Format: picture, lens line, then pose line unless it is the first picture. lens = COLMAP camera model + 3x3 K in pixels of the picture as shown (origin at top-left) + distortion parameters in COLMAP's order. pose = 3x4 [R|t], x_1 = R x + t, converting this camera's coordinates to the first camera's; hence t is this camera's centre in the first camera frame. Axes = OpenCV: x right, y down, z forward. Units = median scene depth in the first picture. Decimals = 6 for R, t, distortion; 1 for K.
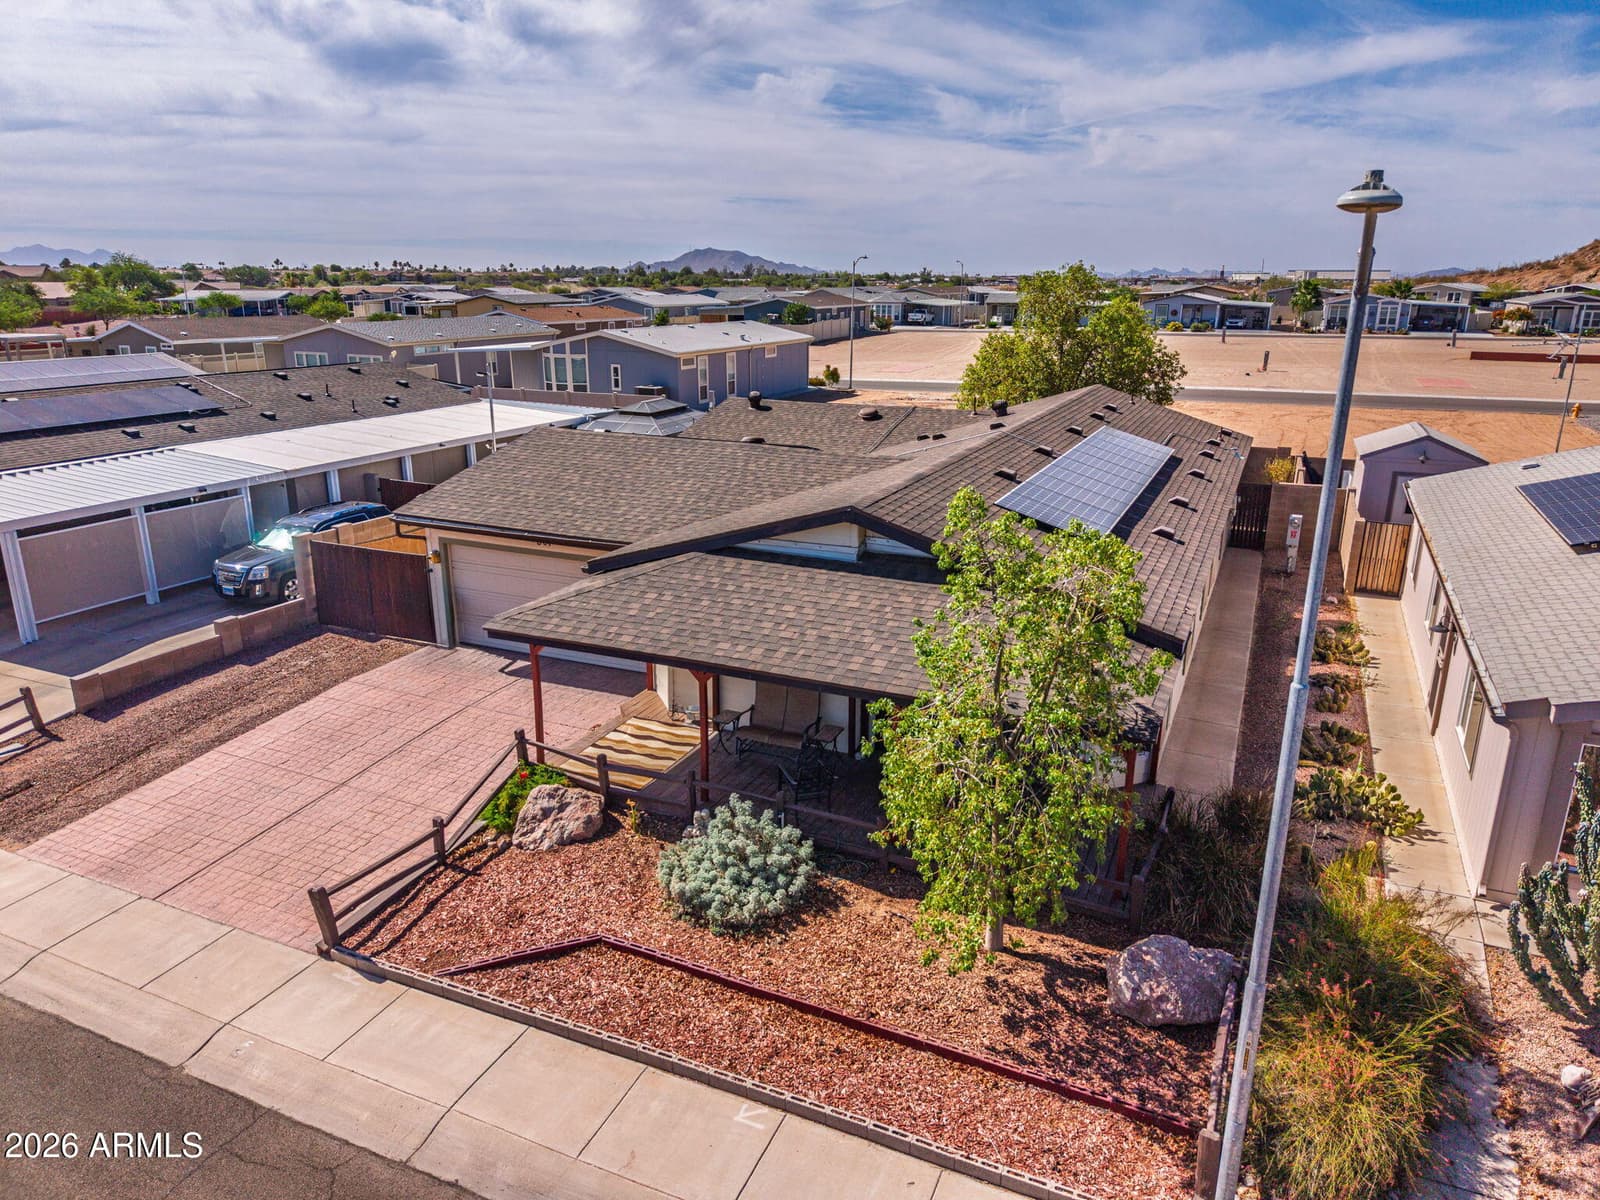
lens RADIAL K [[1078.4, 0, 789.3], [0, 1078.4, 595.2], [0, 0, 1]] dist [0.027662, -0.024822]
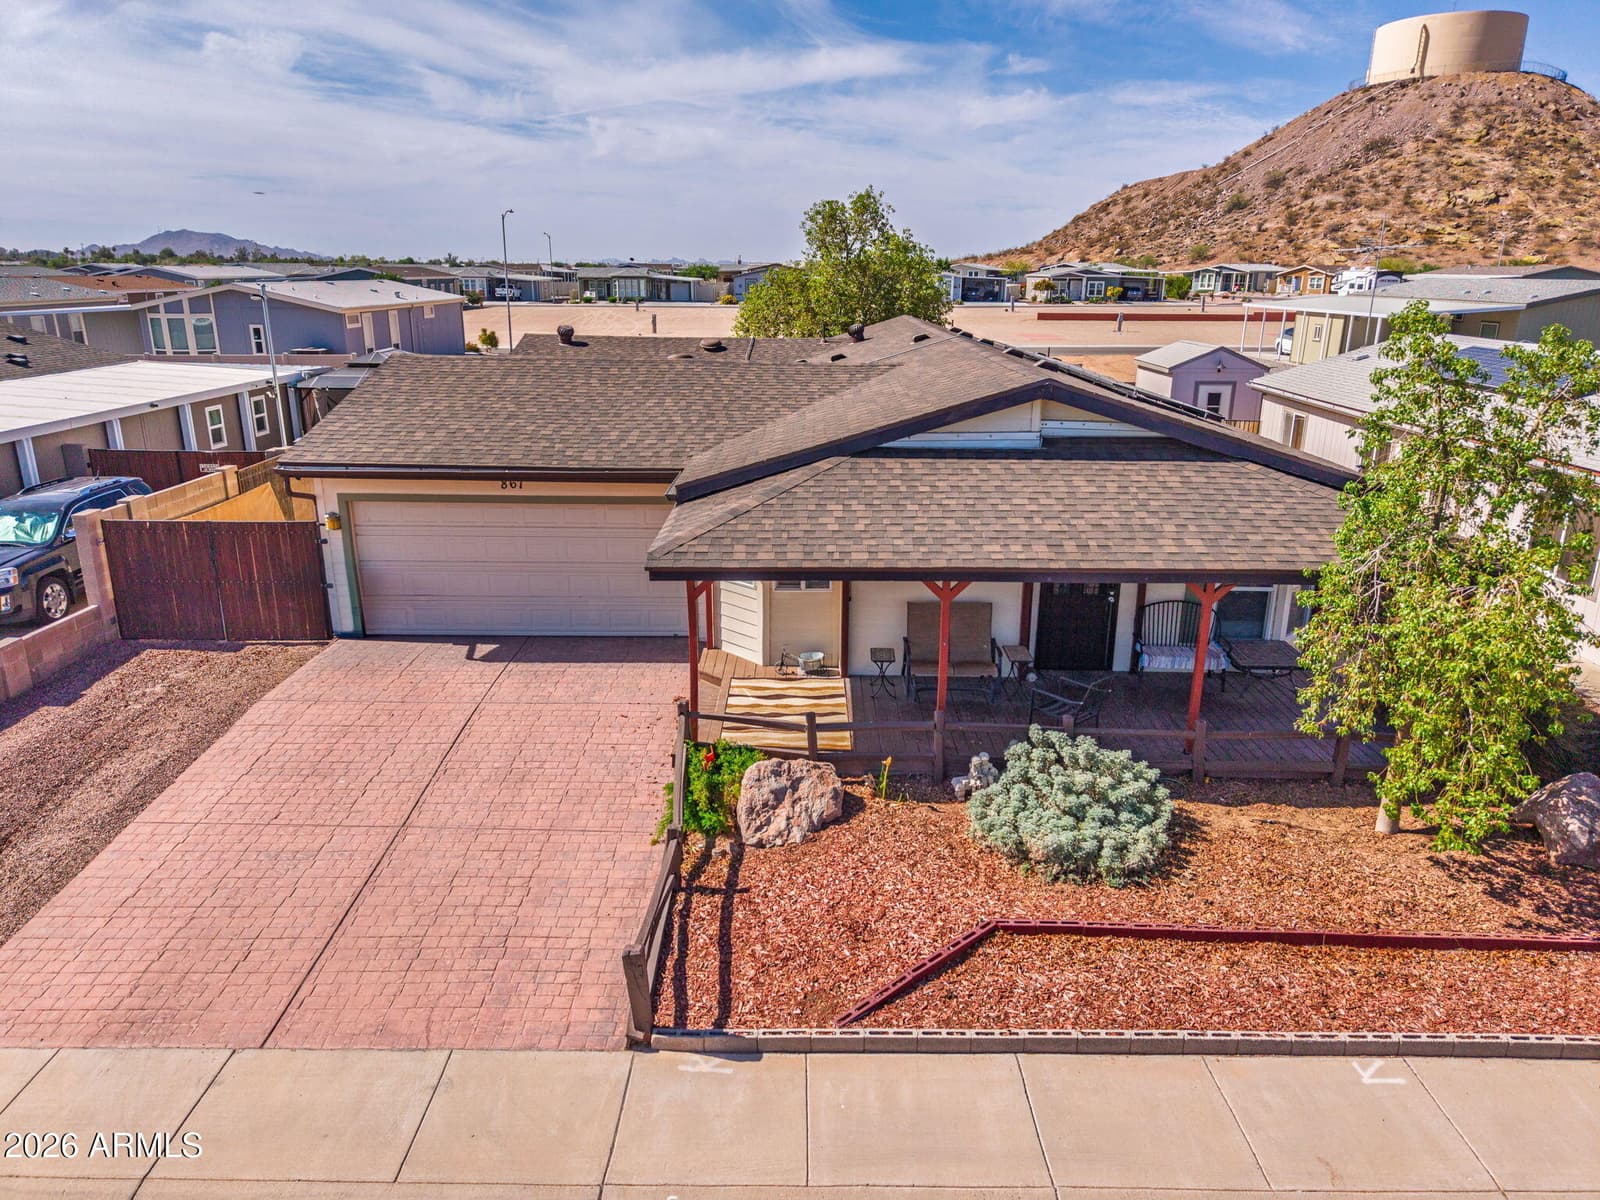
lens RADIAL K [[1078.4, 0, 790.4], [0, 1078.4, 601.9], [0, 0, 1]] dist [0.027662, -0.024822]
pose [[0.913126, -0.117576, 0.390355, -0.359495], [0.111701, 0.993022, 0.037808, 0.027387], [-0.392076, 0.009080, 0.919888, 0.215880]]
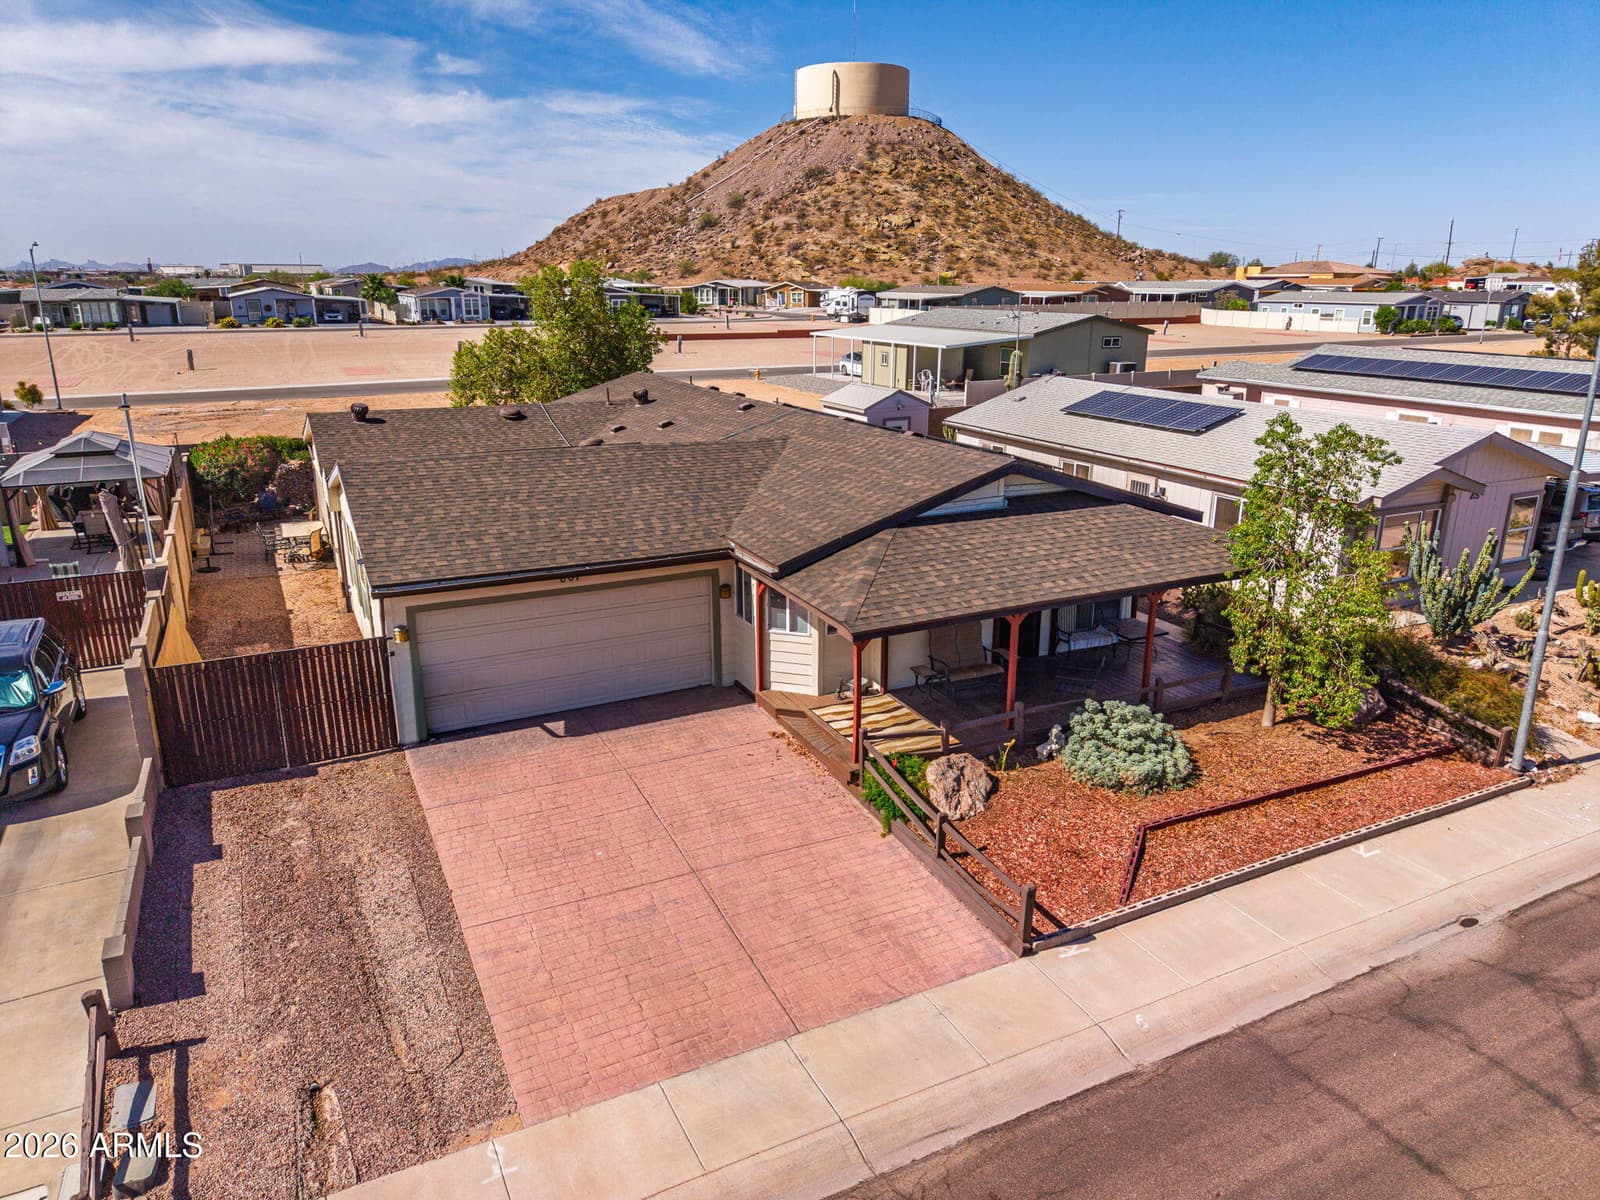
lens RADIAL K [[1078.4, 0, 802.6], [0, 1078.4, 603.7], [0, 0, 1]] dist [0.027662, -0.024822]
pose [[0.622910, -0.228096, 0.748302, -0.770795], [0.219208, 0.969121, 0.112930, -0.086169], [-0.750954, 0.093689, 0.653675, 0.296860]]
